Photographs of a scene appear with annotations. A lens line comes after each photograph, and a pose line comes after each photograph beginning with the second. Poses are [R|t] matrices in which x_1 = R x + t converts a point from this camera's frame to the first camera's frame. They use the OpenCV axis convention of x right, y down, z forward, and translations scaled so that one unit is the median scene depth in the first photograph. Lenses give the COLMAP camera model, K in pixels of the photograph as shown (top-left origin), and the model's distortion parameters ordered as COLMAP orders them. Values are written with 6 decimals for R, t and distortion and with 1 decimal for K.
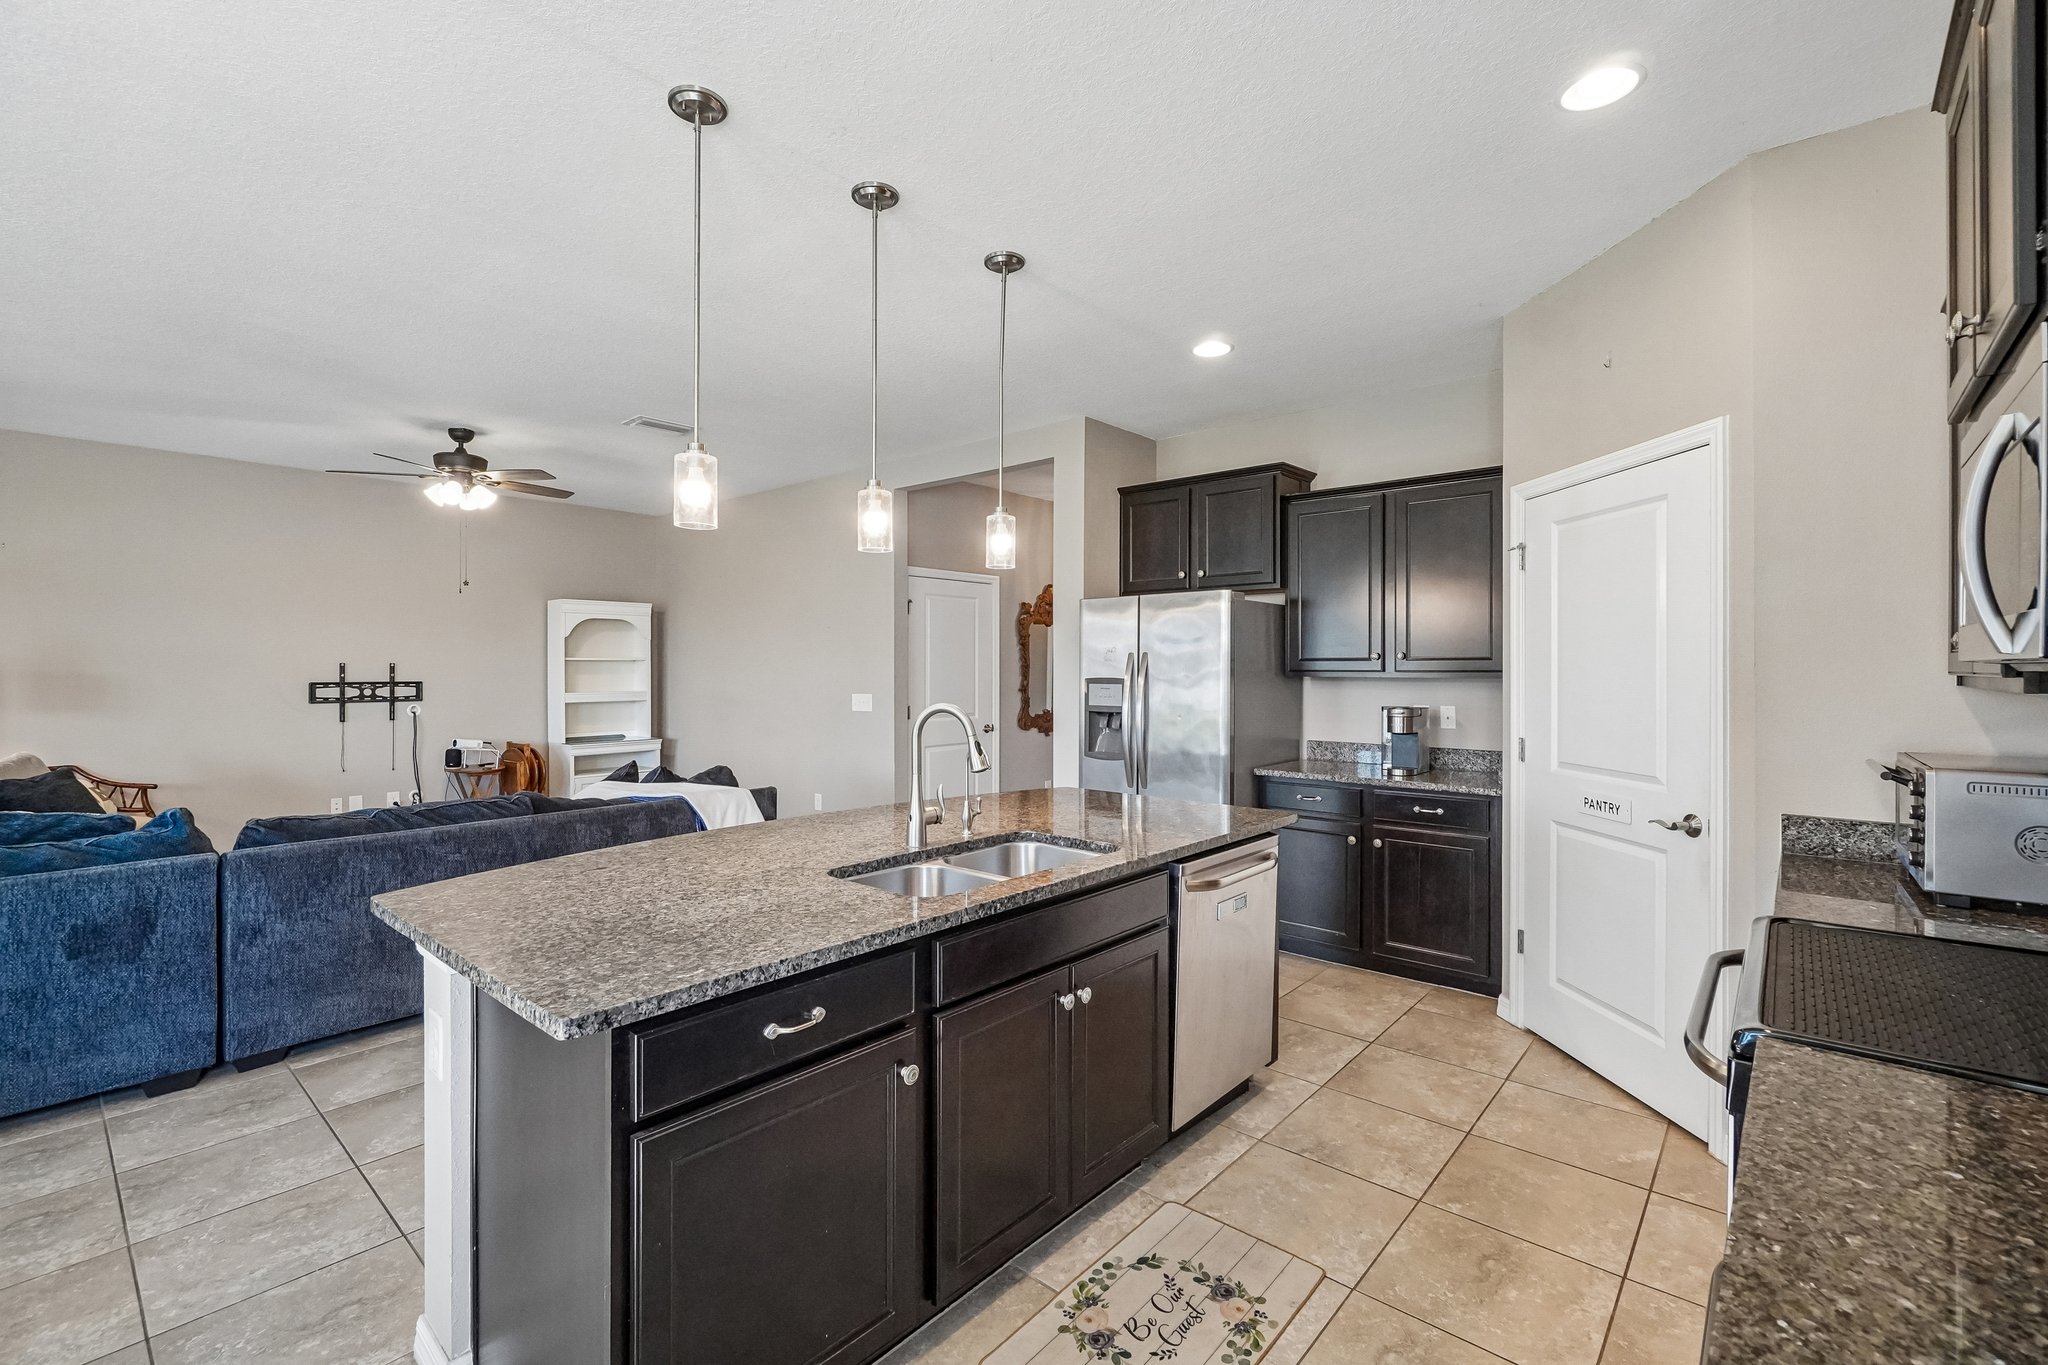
lens RADIAL K [[873.5, 0, 1036.5], [0, 873.5, 705.2], [0, 0, 1]] dist [0.001239, -0.010992]
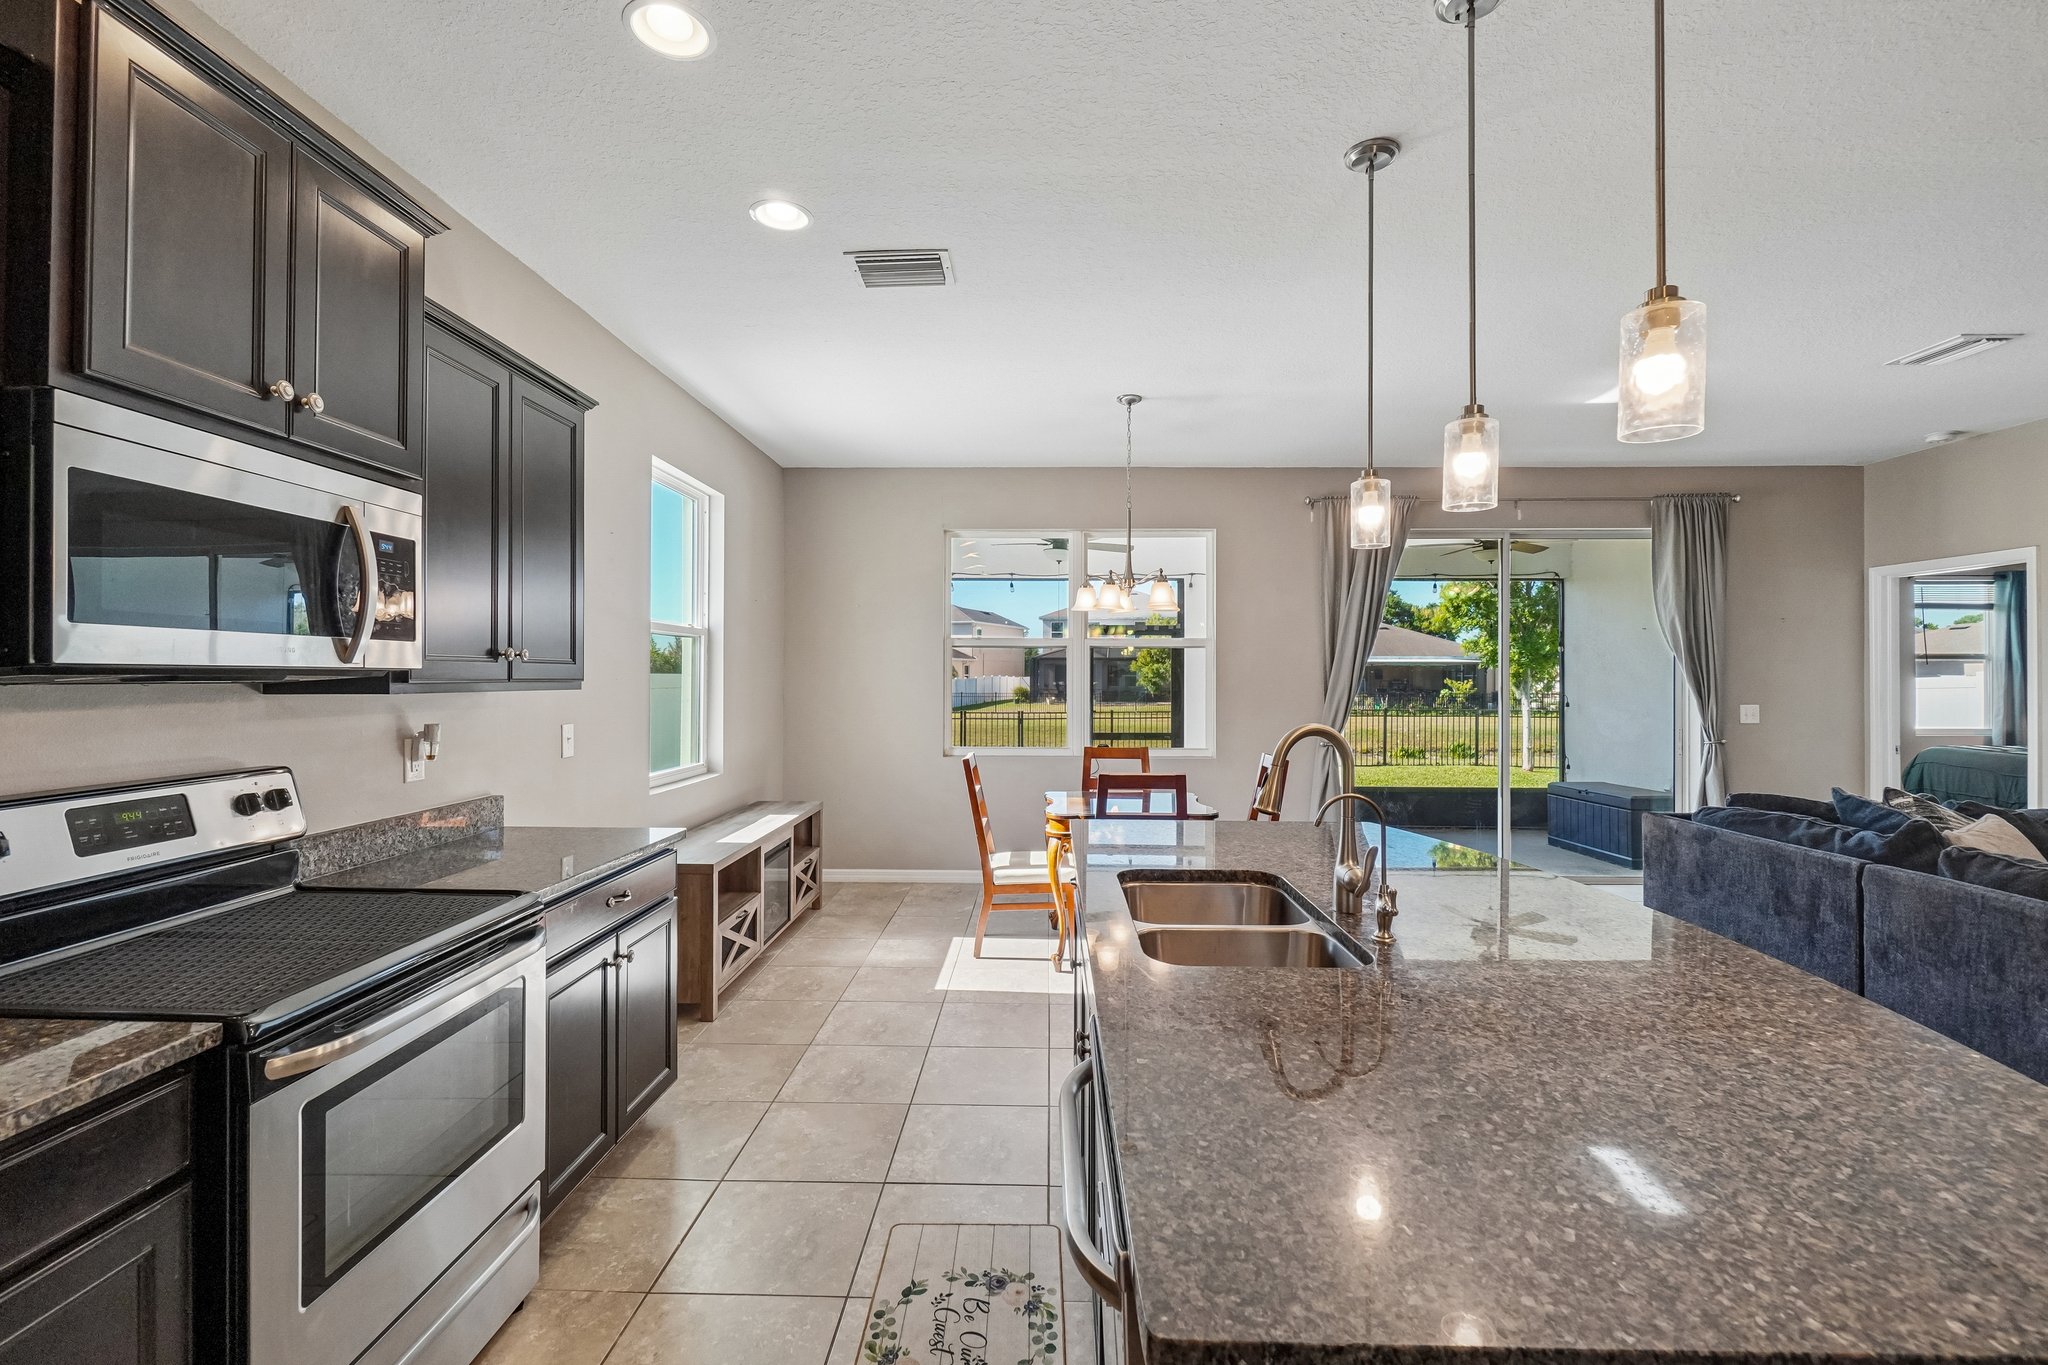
lens RADIAL K [[899.0, 0, 1015.9], [0, 899.0, 675.6], [0, 0, 1]] dist [-0.002551, -0.000409]
pose [[-0.780890, -0.004903, -0.624649, 0.221883], [-0.032330, 0.998946, 0.032575, -0.023227], [0.623831, 0.045632, -0.780226, 0.538592]]
